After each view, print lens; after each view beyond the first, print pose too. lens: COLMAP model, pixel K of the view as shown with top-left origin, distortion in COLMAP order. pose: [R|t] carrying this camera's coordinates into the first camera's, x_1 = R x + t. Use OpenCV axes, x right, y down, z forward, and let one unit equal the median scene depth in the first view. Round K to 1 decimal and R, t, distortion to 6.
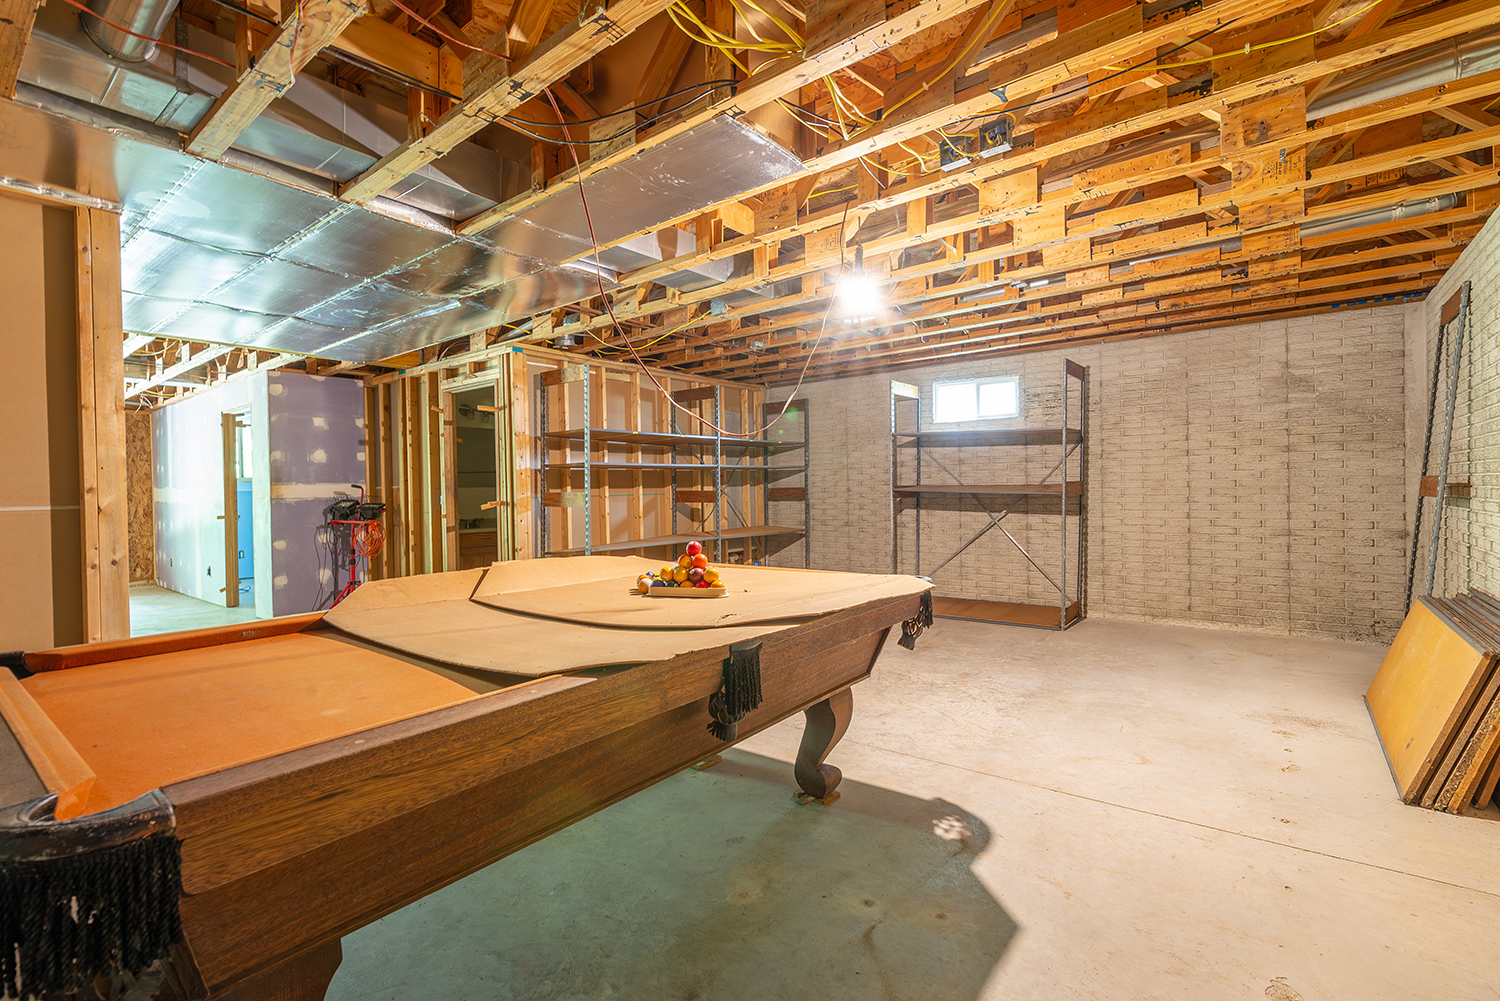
lens RADIAL K [[658.3, 0, 755.7], [0, 658.3, 499.3], [0, 0, 1]] dist [0.002272, -0.000828]
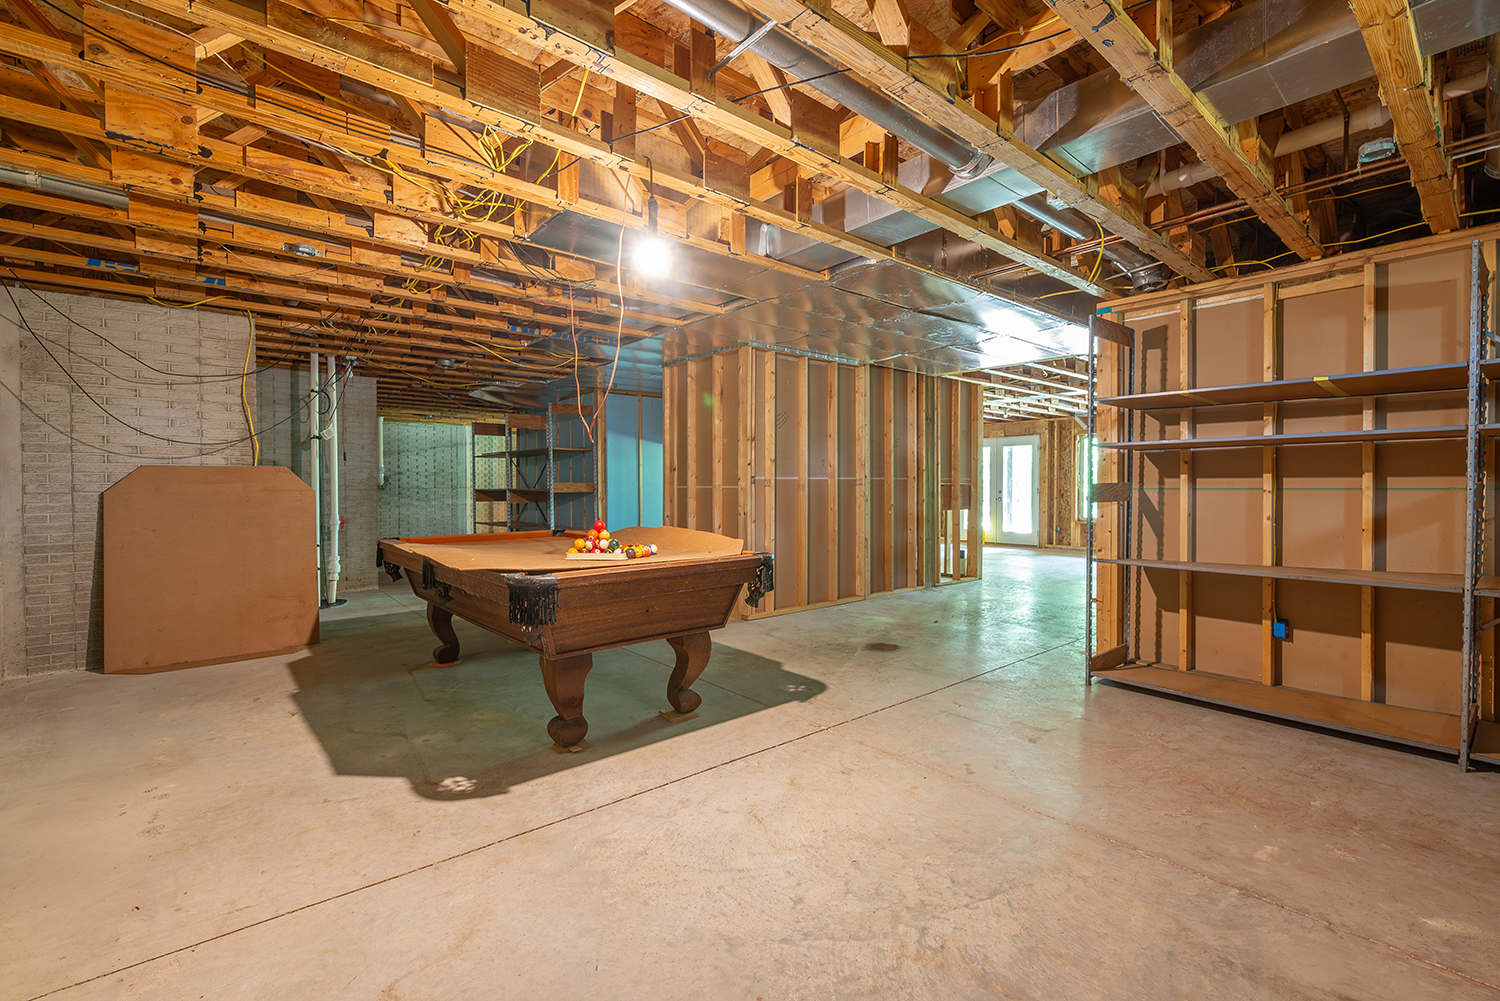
lens RADIAL K [[658.3, 0, 757.7], [0, 658.3, 499.8], [0, 0, 1]] dist [0.002272, -0.000828]
pose [[-0.191905, 0.038110, -0.980673, 1.018121], [-0.011102, 0.999098, 0.040999, -0.035767], [0.981351, 0.018756, -0.191308, 1.351039]]
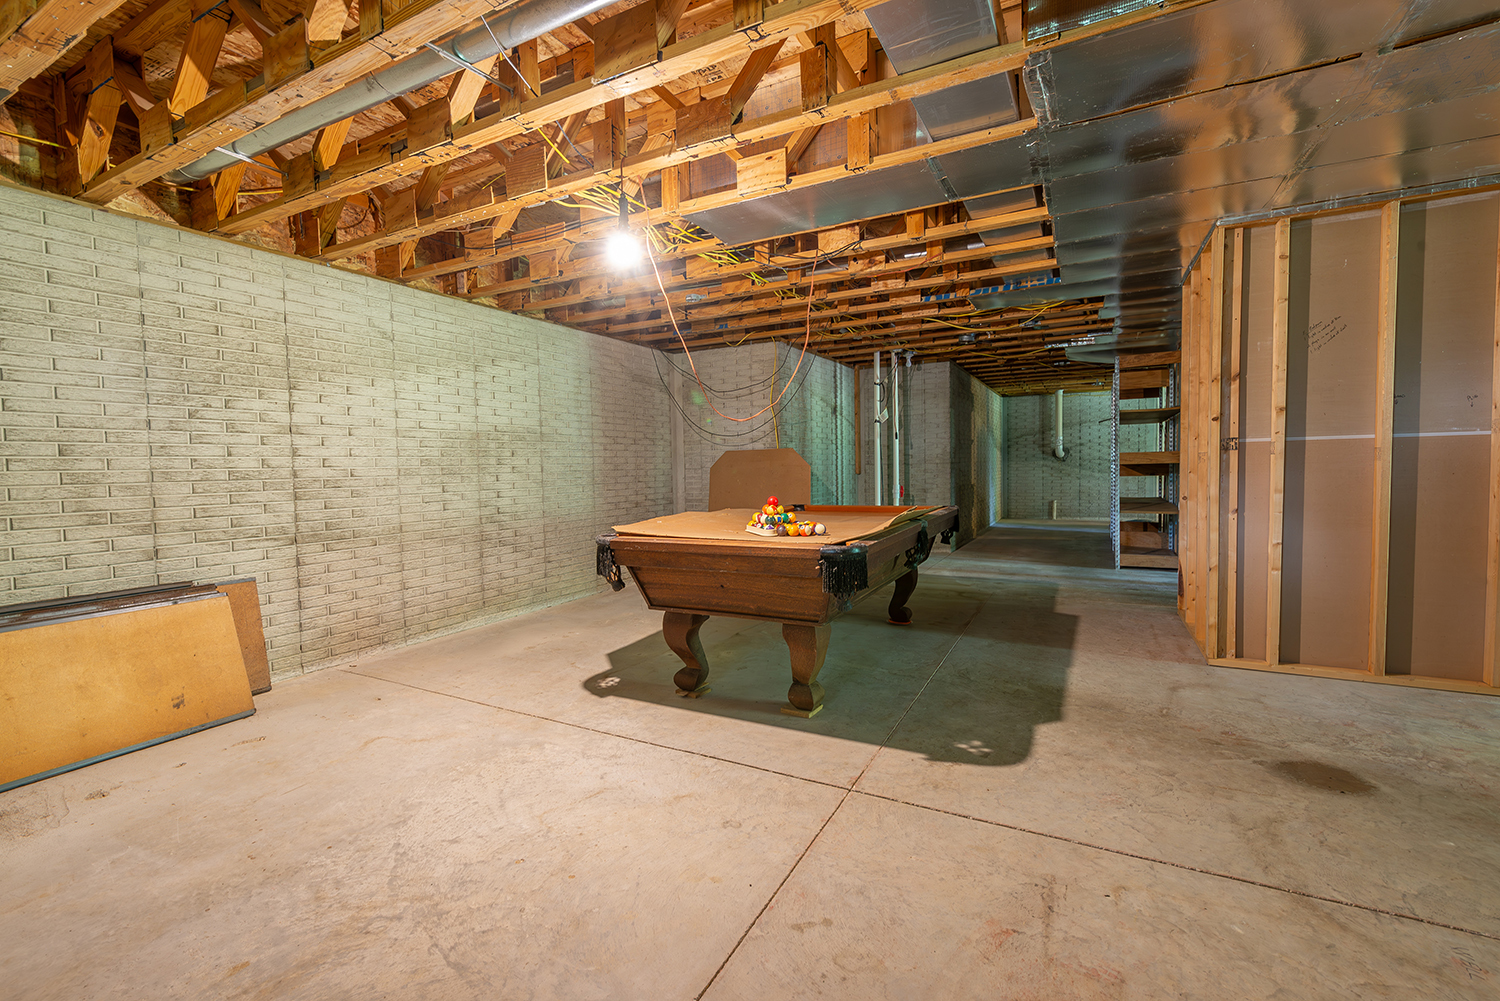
lens RADIAL K [[658.3, 0, 750.3], [0, 658.3, 498.7], [0, 0, 1]] dist [0.002272, -0.000828]
pose [[-0.984781, 0.044756, -0.167939, 0.162695], [0.033356, 0.996982, 0.070101, -0.028349], [0.170570, 0.063433, -0.983302, 2.023278]]
